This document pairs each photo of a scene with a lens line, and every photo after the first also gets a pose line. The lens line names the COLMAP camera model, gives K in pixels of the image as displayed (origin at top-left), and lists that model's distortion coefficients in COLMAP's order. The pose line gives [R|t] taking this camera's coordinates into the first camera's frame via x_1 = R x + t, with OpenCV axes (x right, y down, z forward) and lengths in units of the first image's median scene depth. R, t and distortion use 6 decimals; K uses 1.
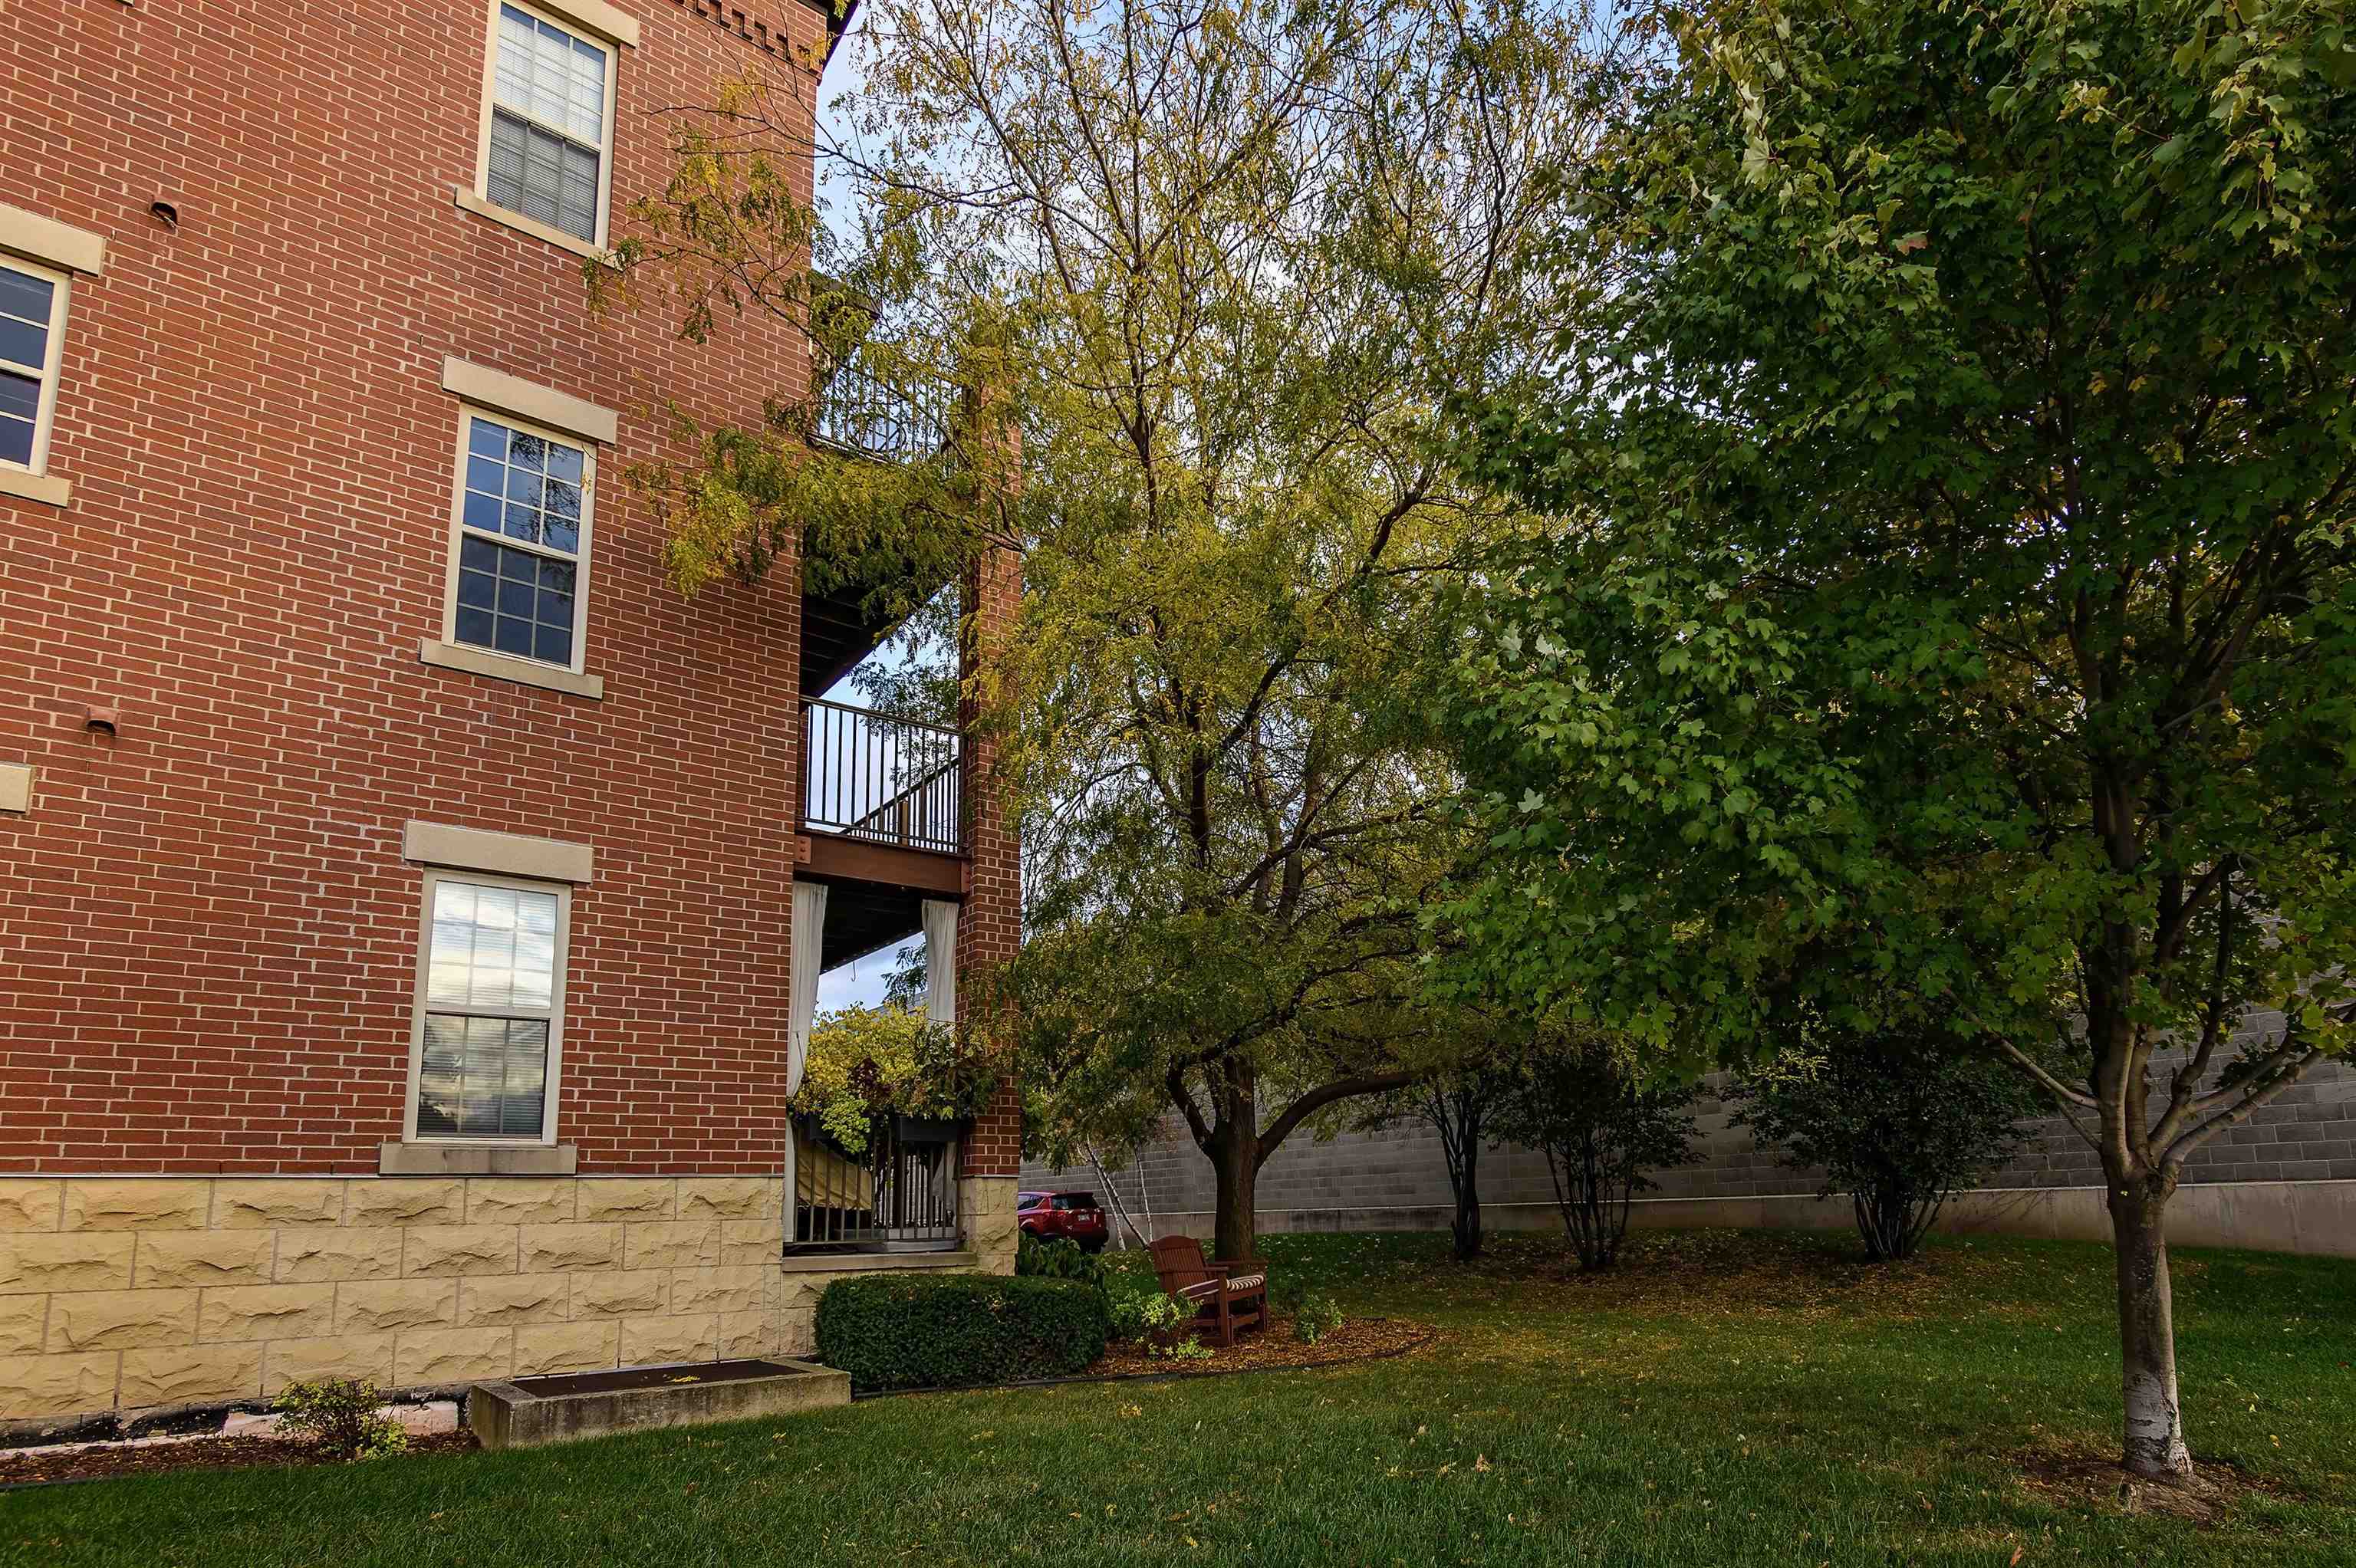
lens RADIAL K [[1851.1, 0, 1178.0], [0, 1851.1, 784.0], [0, 0, 1]] dist [0.001300, 0.000236]
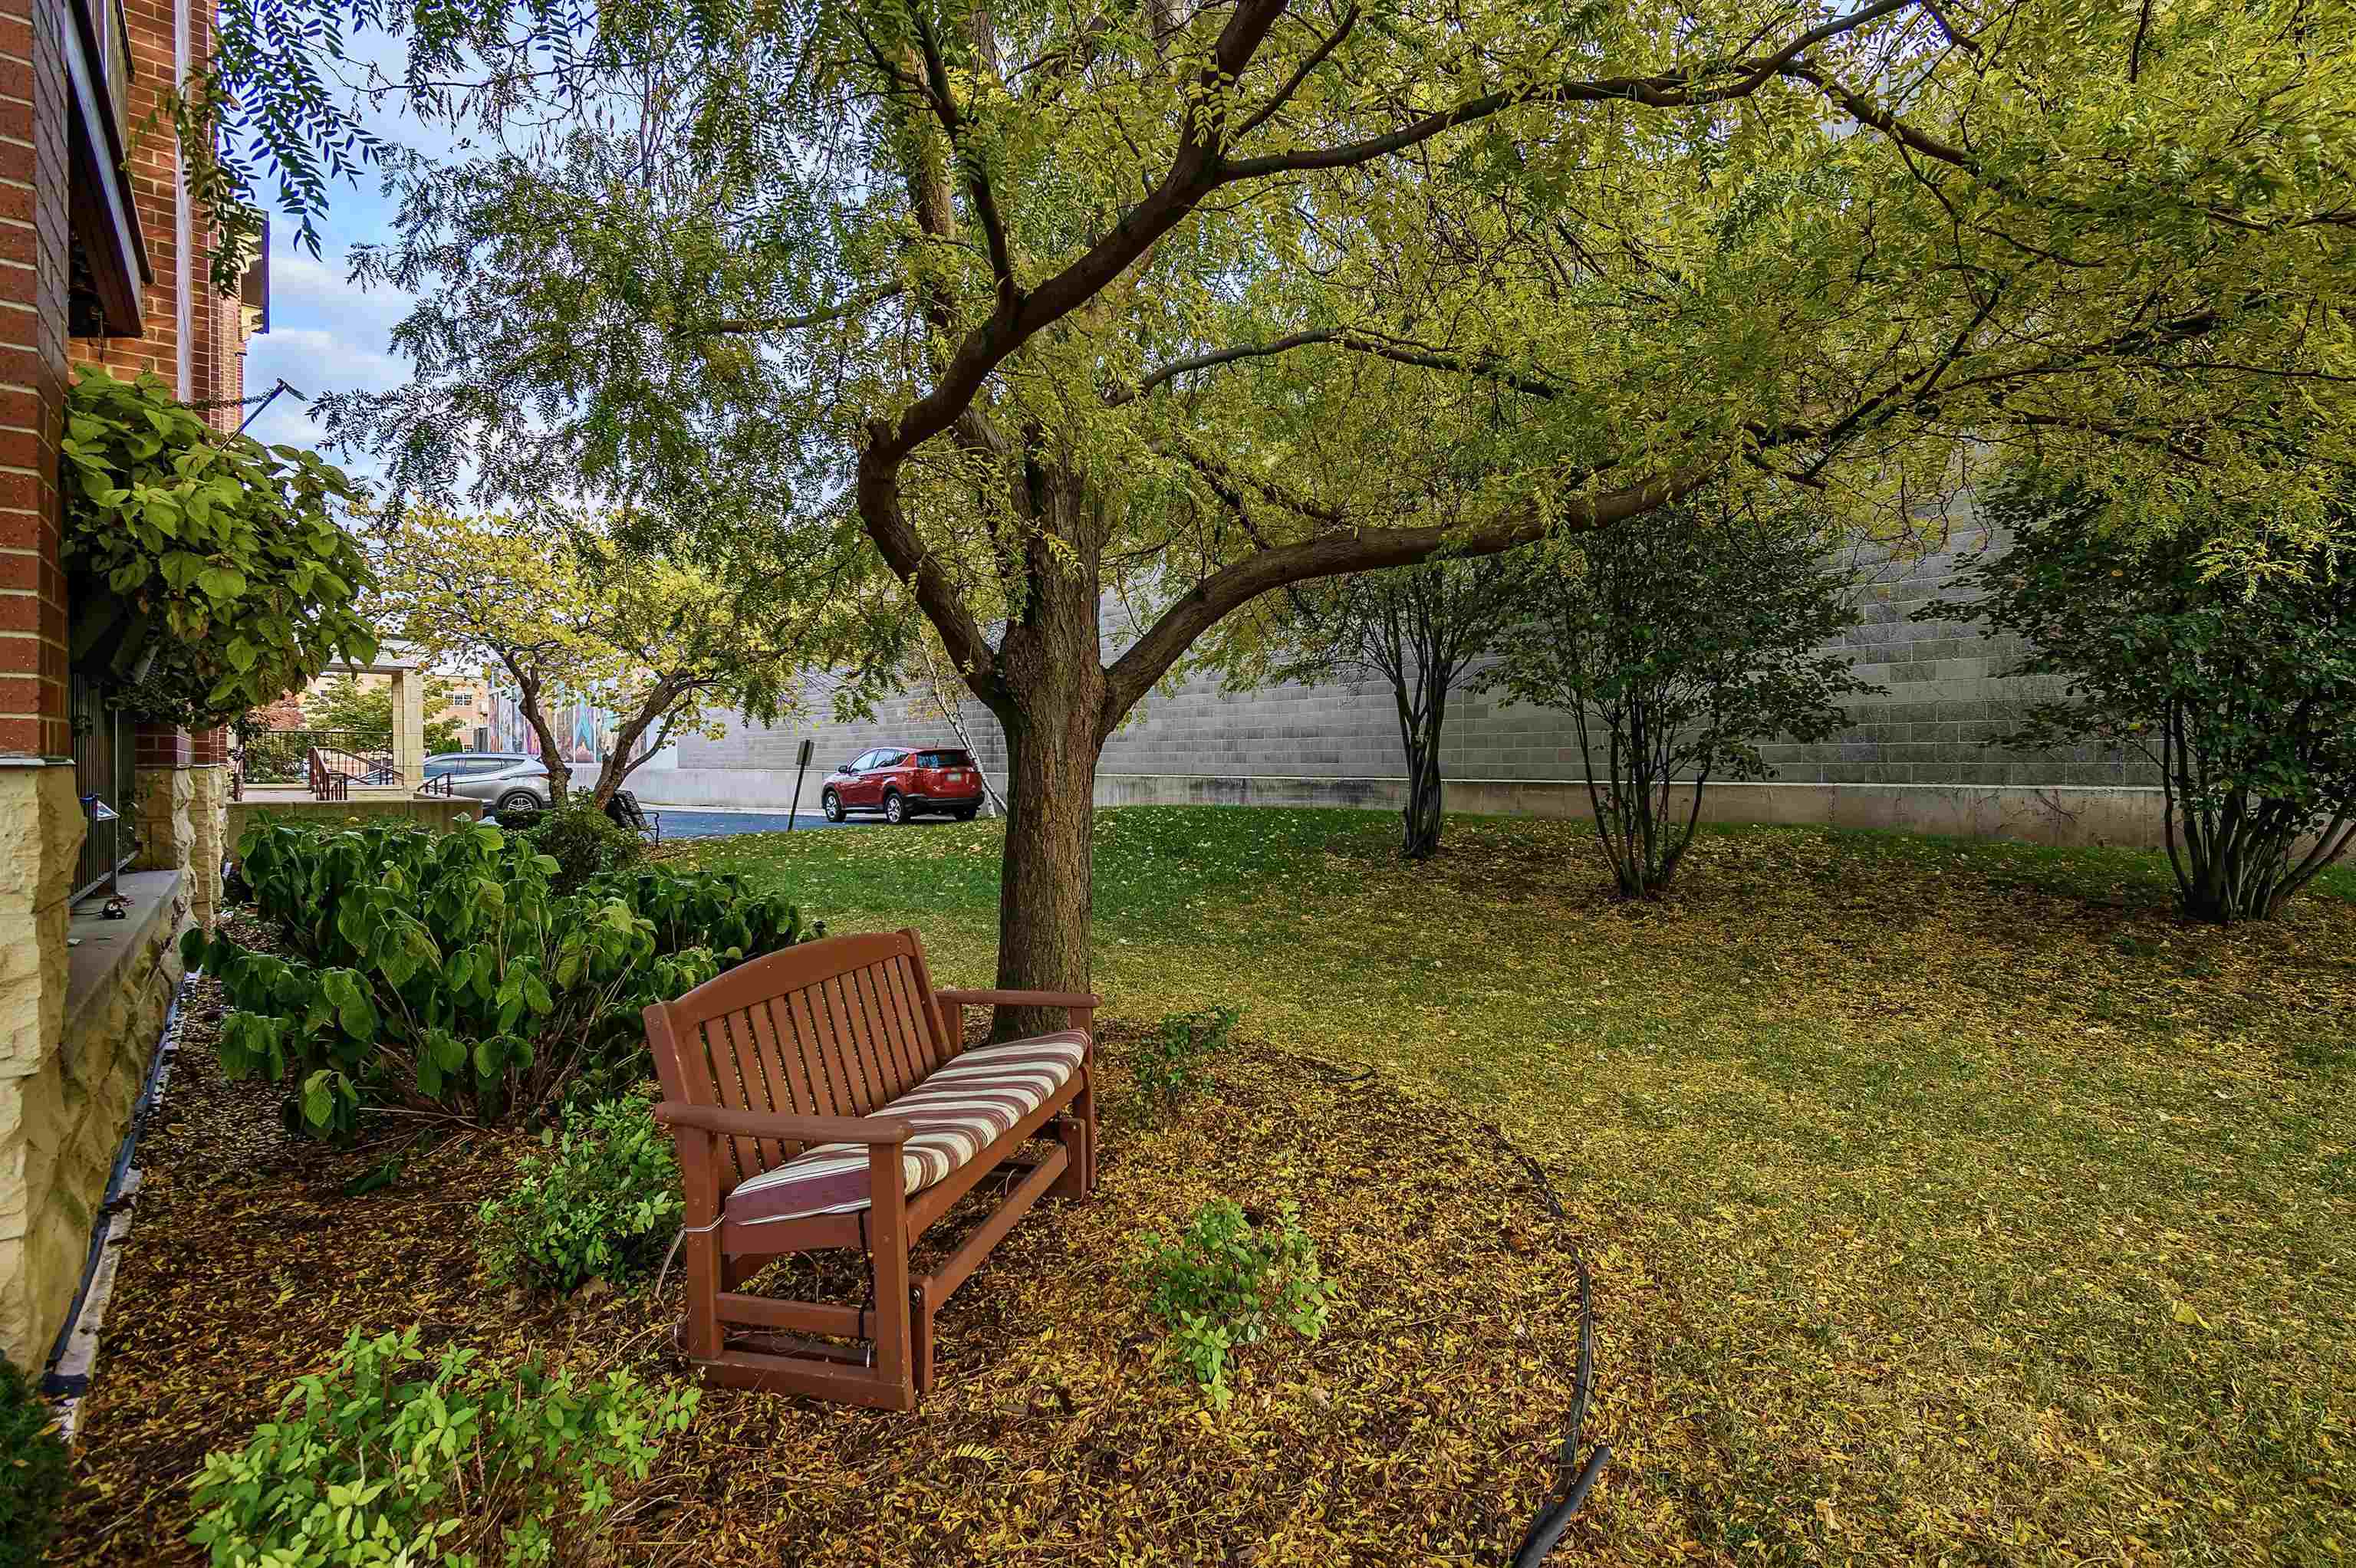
lens RADIAL K [[1024.0, 0, 1178.0], [0, 1024.0, 784.0], [0, 0, 1]] dist [0.000301, 0.000024]
pose [[0.999040, 0.020691, 0.038619, 0.042747], [-0.030111, 0.964553, 0.262165, 0.123358], [-0.031825, -0.263076, 0.964250, 0.610903]]
